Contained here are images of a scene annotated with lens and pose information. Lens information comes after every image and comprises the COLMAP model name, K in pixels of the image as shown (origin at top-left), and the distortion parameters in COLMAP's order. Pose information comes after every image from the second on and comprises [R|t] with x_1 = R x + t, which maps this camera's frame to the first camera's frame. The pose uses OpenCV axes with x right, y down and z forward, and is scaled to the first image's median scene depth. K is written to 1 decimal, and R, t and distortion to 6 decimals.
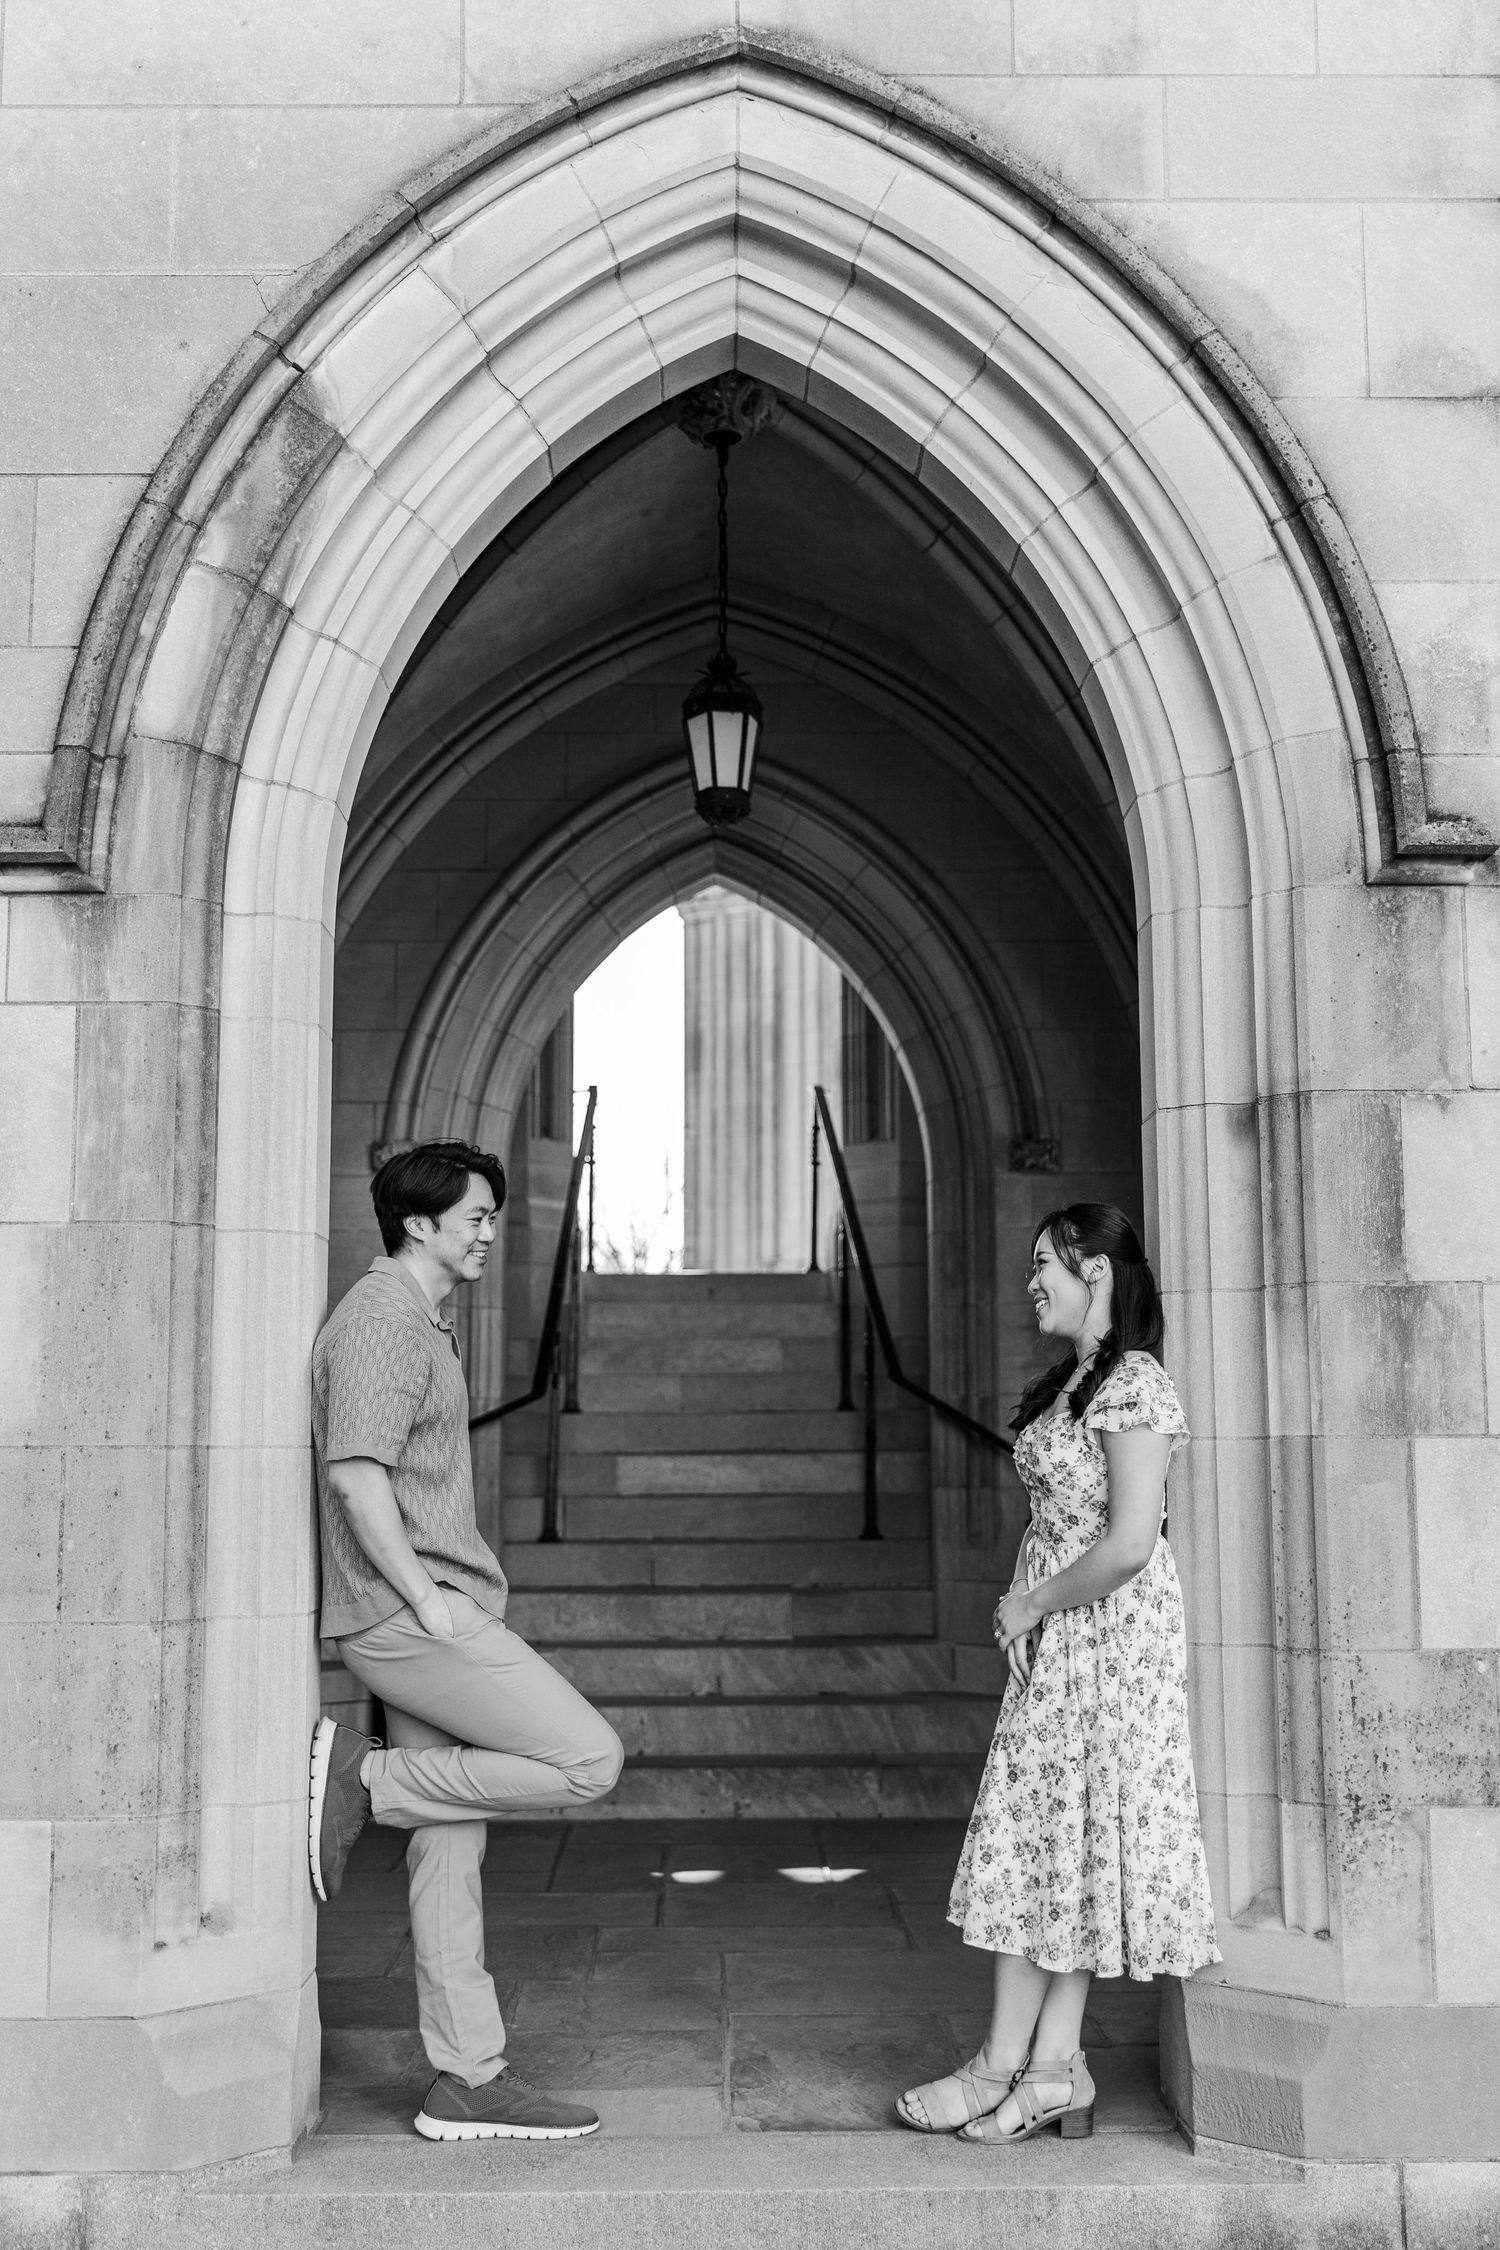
lens RADIAL K [[2284.8, 0, 747.6], [0, 2284.8, 1022.8], [0, 0, 1]] dist [-0.011504, 0.023009]
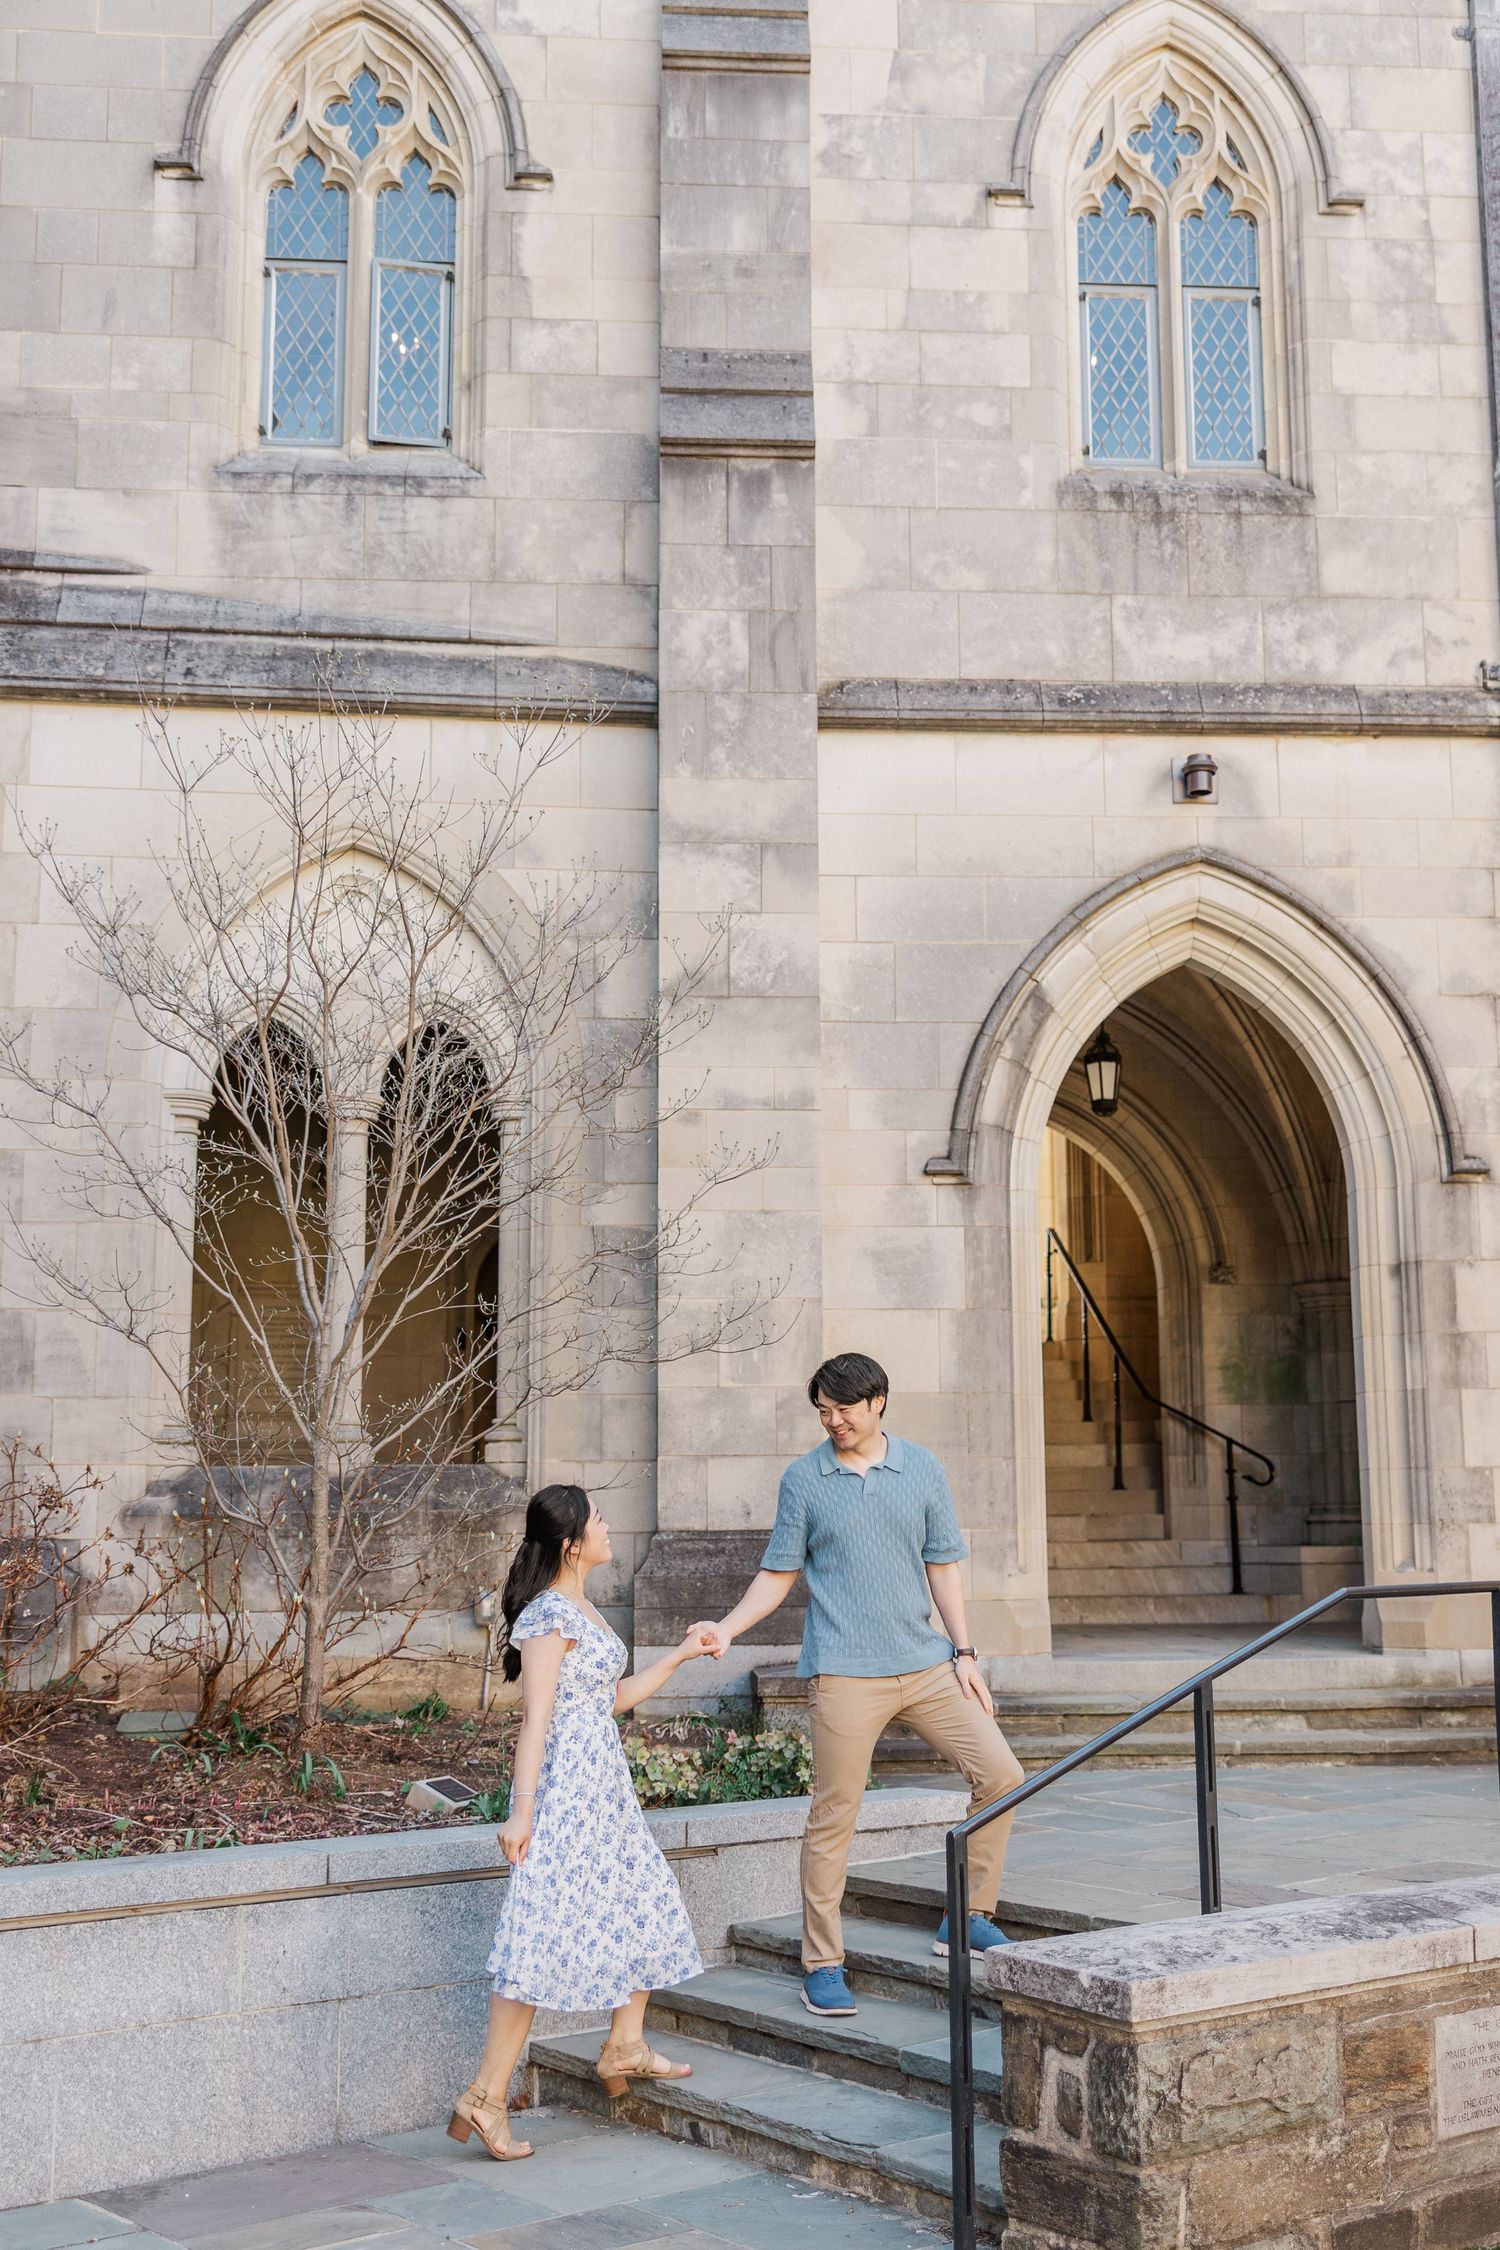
lens RADIAL K [[2348.5, 0, 756.1], [0, 2348.5, 1041.1], [0, 0, 1]] dist [0.010374, 0.009686]
pose [[0.998898, 0.006869, 0.046433, -0.637038], [-0.005498, 0.999547, -0.029599, -0.135692], [-0.046615, 0.029311, 0.998483, -1.656654]]
